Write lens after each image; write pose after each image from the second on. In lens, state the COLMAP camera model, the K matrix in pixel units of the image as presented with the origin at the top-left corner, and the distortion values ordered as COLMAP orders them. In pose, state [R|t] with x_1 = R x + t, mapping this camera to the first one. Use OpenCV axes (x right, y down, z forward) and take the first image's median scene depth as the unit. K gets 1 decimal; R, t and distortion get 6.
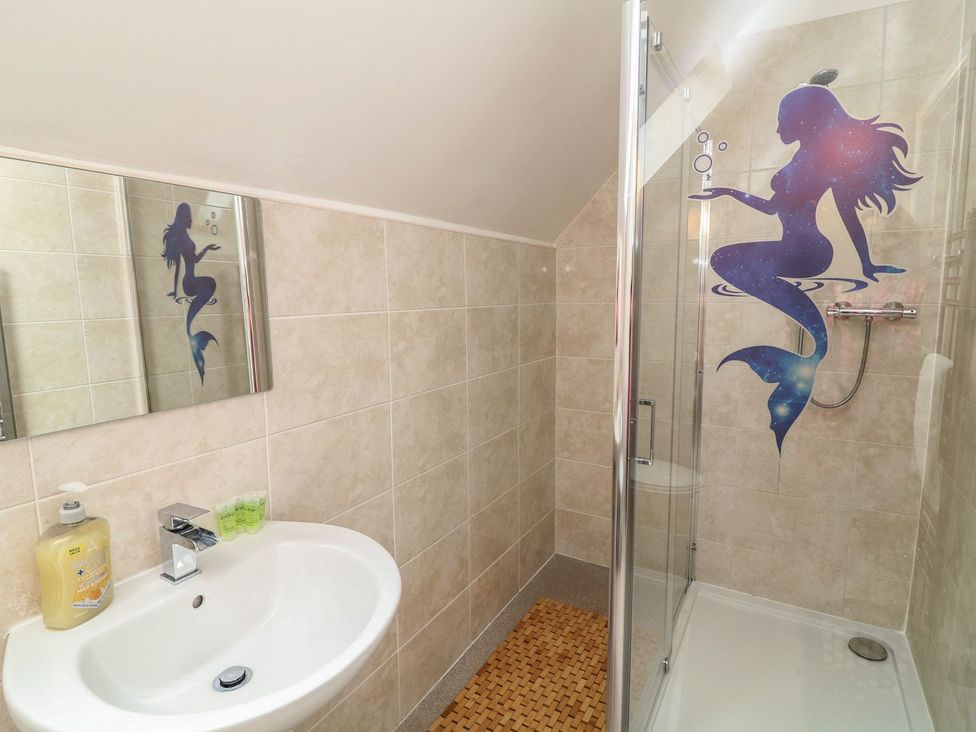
lens RADIAL K [[520.3, 0, 489.0], [0, 520.3, 351.8], [0, 0, 1]] dist [0.002301, -0.012772]
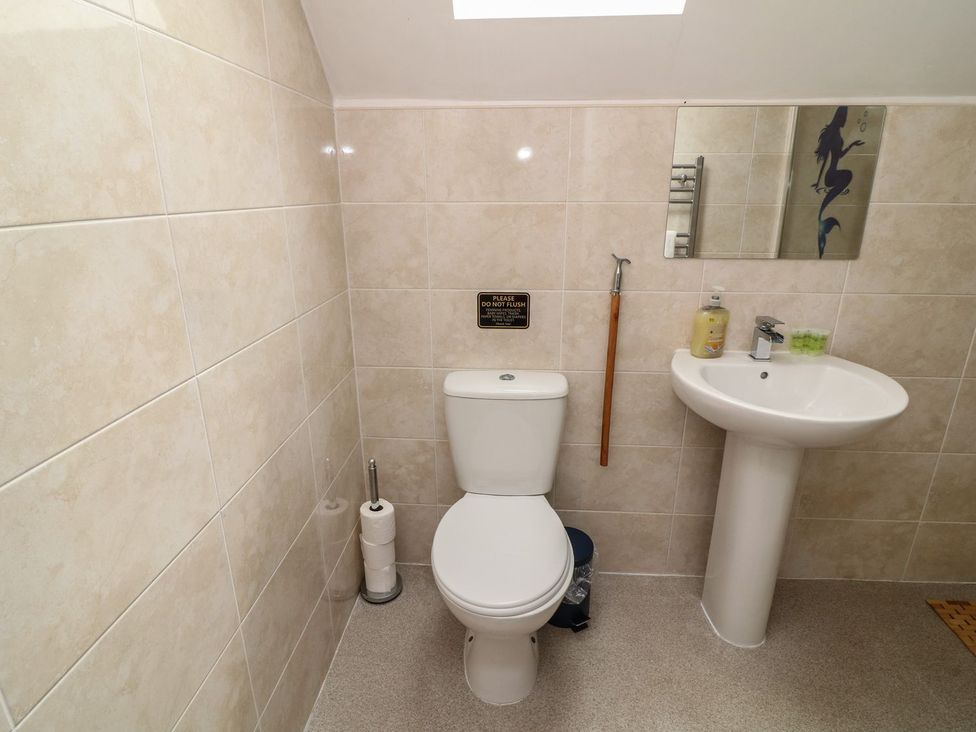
lens RADIAL K [[520.3, 0, 489.0], [0, 520.3, 351.8], [0, 0, 1]] dist [0.002301, -0.012772]
pose [[0.440693, 0.278689, -0.853301, 0.309573], [-0.109230, 0.960170, 0.257180, 0.053173], [0.890987, -0.020131, 0.453581, -0.369957]]
